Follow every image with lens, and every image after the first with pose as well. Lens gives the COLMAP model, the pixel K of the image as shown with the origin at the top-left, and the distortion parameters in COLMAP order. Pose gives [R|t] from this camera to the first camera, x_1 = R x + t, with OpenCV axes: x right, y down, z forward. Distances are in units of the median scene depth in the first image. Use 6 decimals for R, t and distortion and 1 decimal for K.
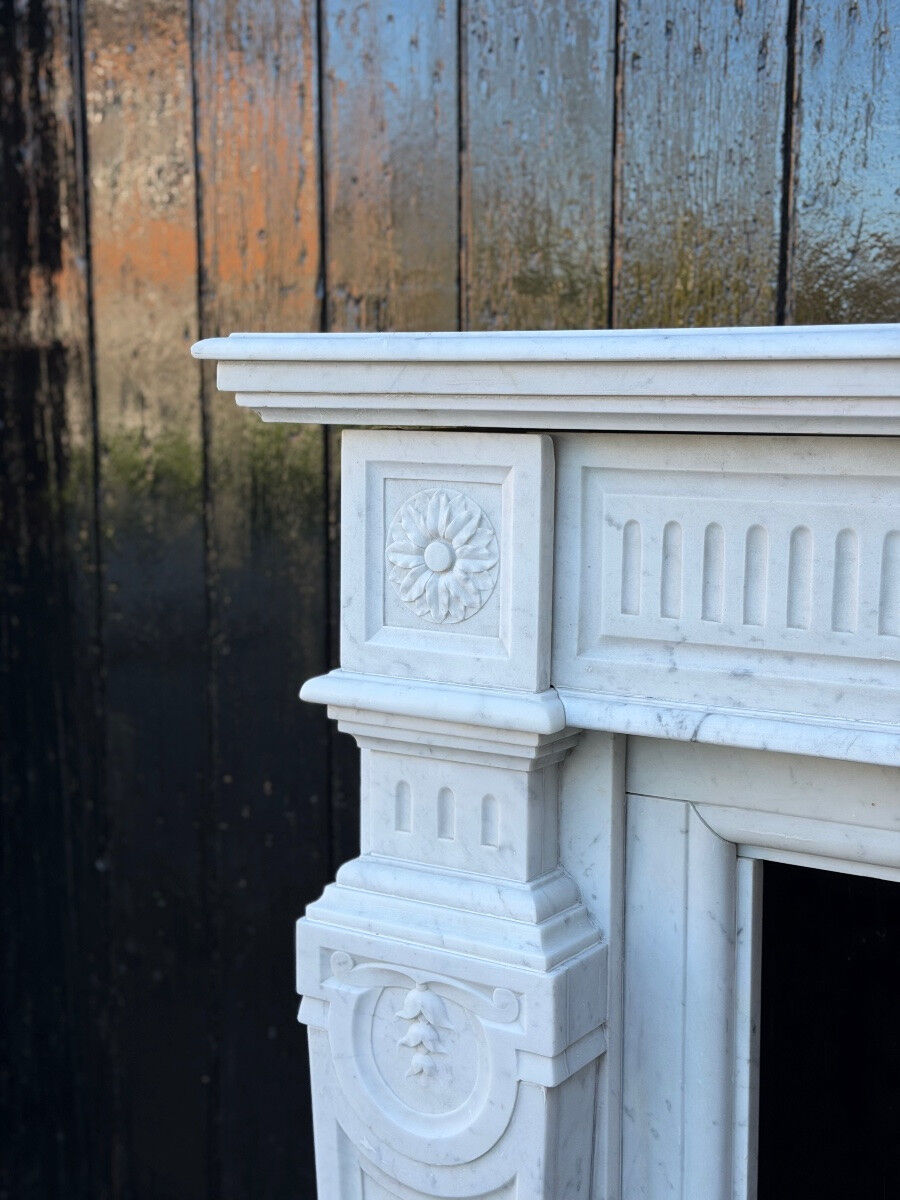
lens RADIAL K [[1666.8, 0, 454.8], [0, 1666.8, 602.7], [0, 0, 1]] dist [0.146185, -0.101152]
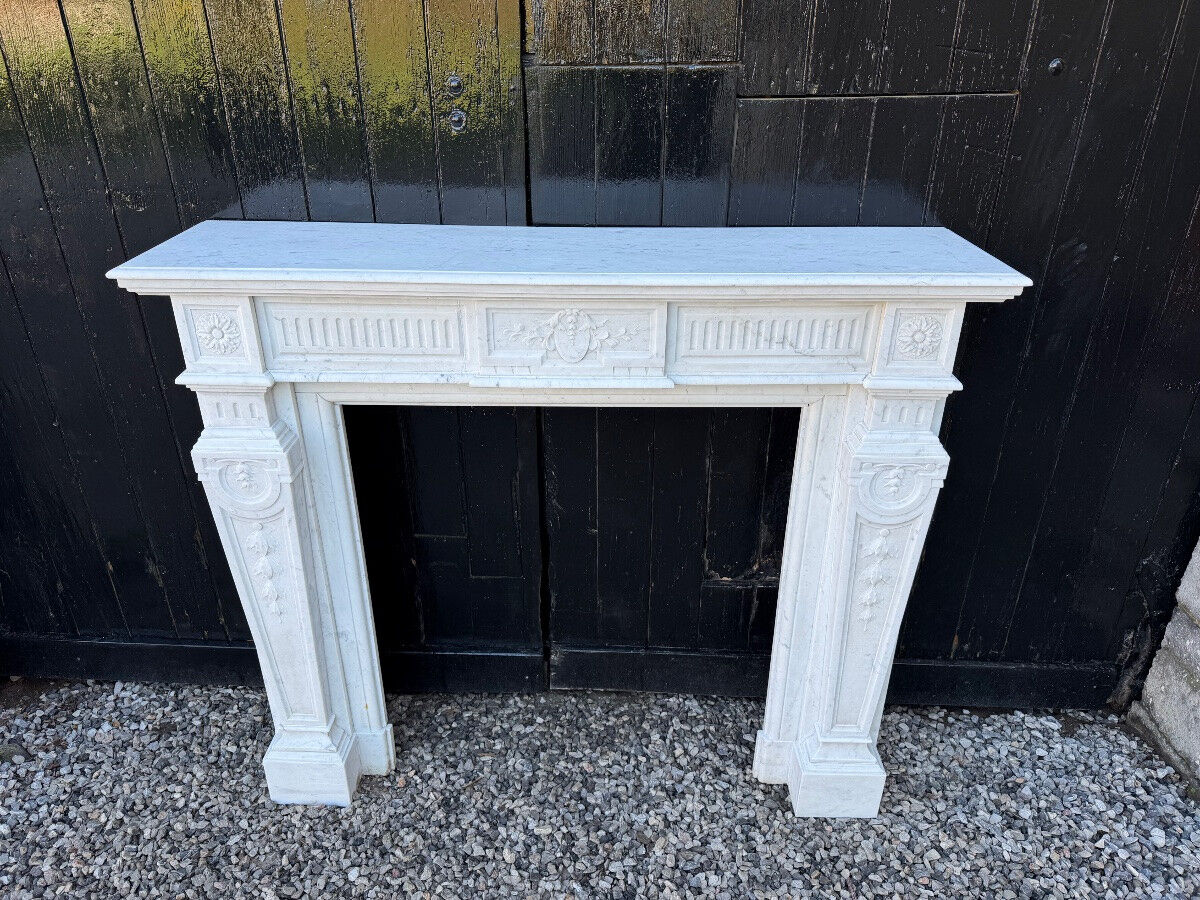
lens RADIAL K [[831.5, 0, 598.4], [0, 831.5, 445.8], [0, 0, 1]] dist [0.155398, -0.312493]
pose [[0.860555, -0.237826, 0.450426, -0.154990], [0.064125, 0.927852, 0.367395, -0.358170], [-0.505305, -0.287280, 0.813718, -0.663093]]
